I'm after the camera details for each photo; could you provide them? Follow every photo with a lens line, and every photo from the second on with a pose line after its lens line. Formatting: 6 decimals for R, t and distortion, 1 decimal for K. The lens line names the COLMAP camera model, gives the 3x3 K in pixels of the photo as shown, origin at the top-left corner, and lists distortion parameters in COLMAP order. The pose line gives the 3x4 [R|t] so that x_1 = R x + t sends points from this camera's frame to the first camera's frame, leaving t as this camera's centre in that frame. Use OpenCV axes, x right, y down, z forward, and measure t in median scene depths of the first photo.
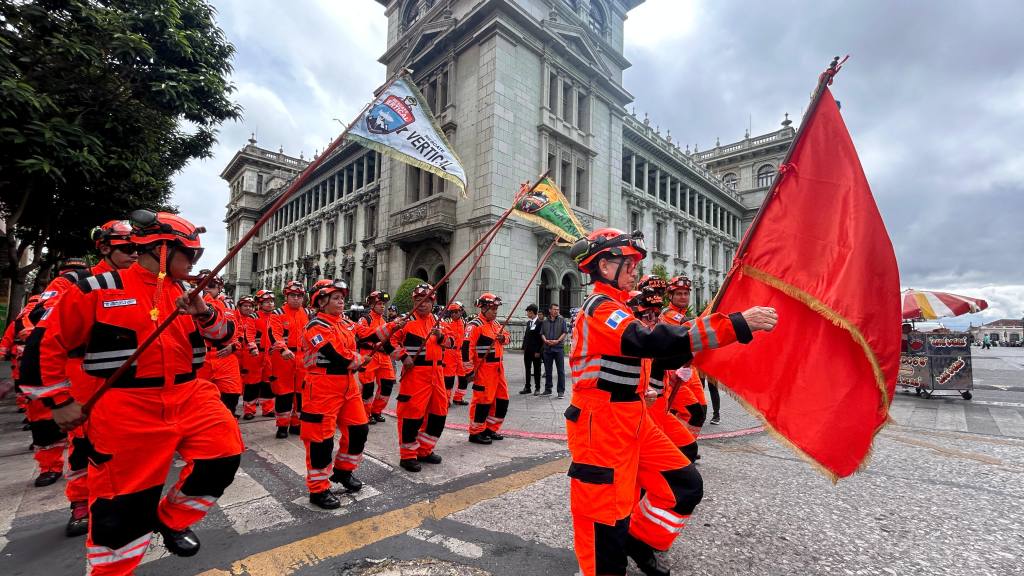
lens RADIAL K [[398.9, 0, 512.3], [0, 398.9, 310.3], [0, 0, 1]] dist [-0.005214, -0.003090]
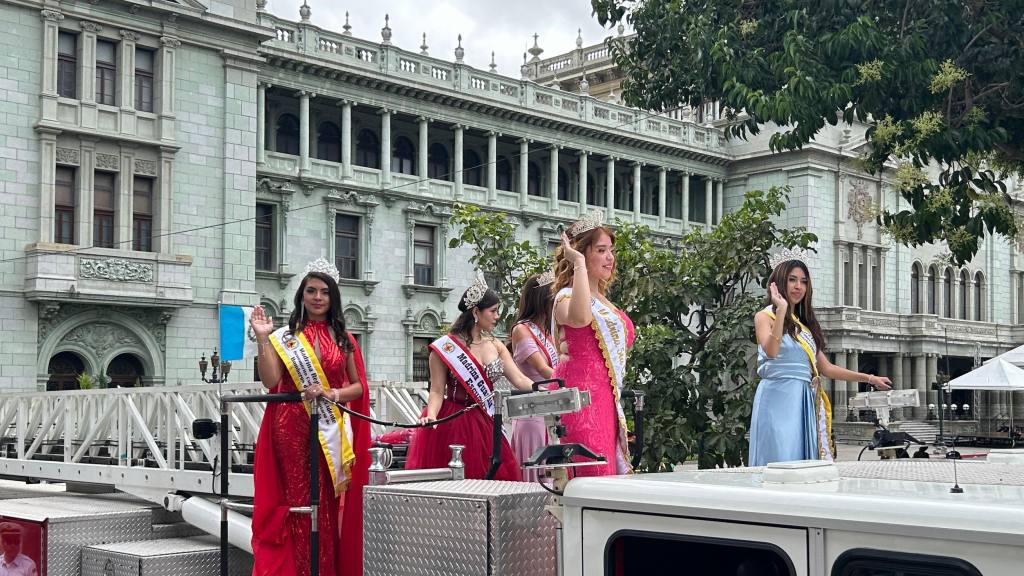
lens RADIAL K [[1173.4, 0, 528.7], [0, 1173.4, 356.1], [0, 0, 1]] dist [0.012792, 0.000000]
pose [[0.999716, -0.020714, -0.011796, 0.712112], [0.020805, 0.999754, 0.007672, -0.085732], [0.011634, -0.007915, 0.999901, -0.694135]]
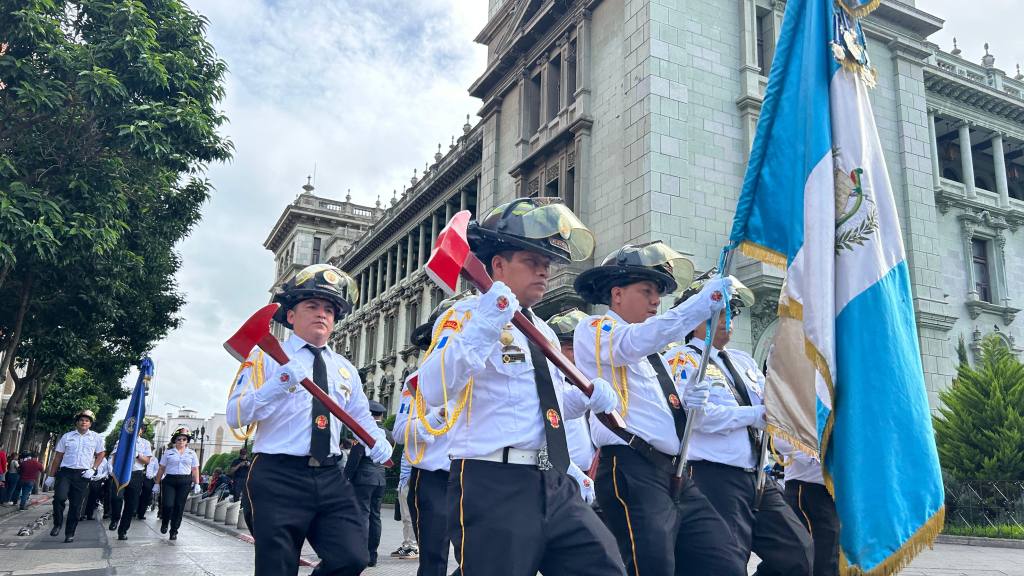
lens RADIAL K [[755.4, 0, 517.1], [0, 755.4, 326.7], [0, 0, 1]] dist [0.021966, -0.024643]
pose [[0.950548, -0.059194, -0.304885, 0.063571], [0.006673, 0.985335, -0.170499, 0.015949], [0.310506, 0.160033, 0.937003, -0.018926]]
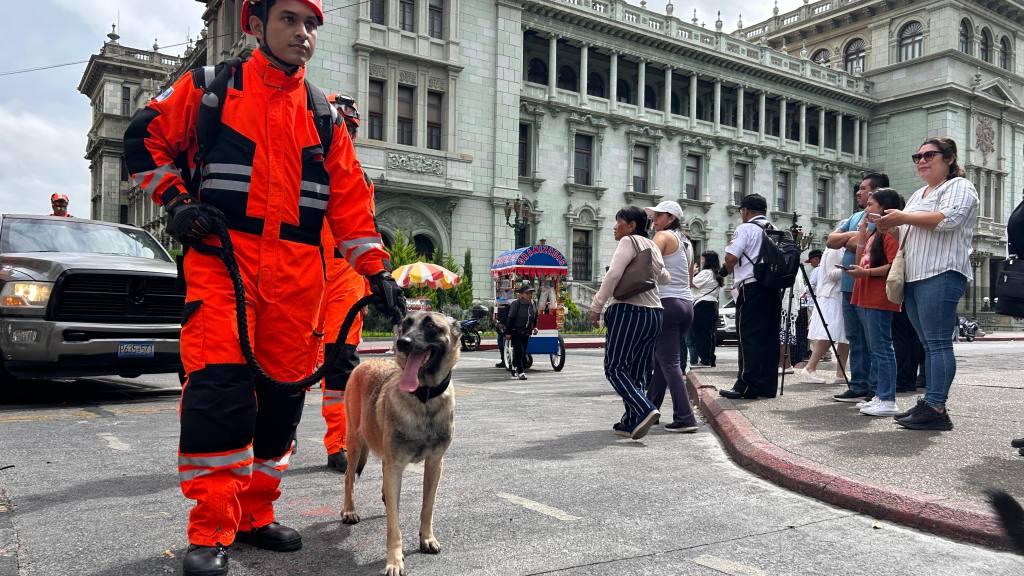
lens RADIAL K [[755.4, 0, 514.5], [0, 755.4, 313.7], [0, 0, 1]] dist [0.021966, -0.024643]
pose [[0.983800, -0.006313, -0.179156, 0.528659], [0.012612, 0.999341, 0.034044, 0.008076], [0.178823, -0.035752, 0.983231, -0.336809]]
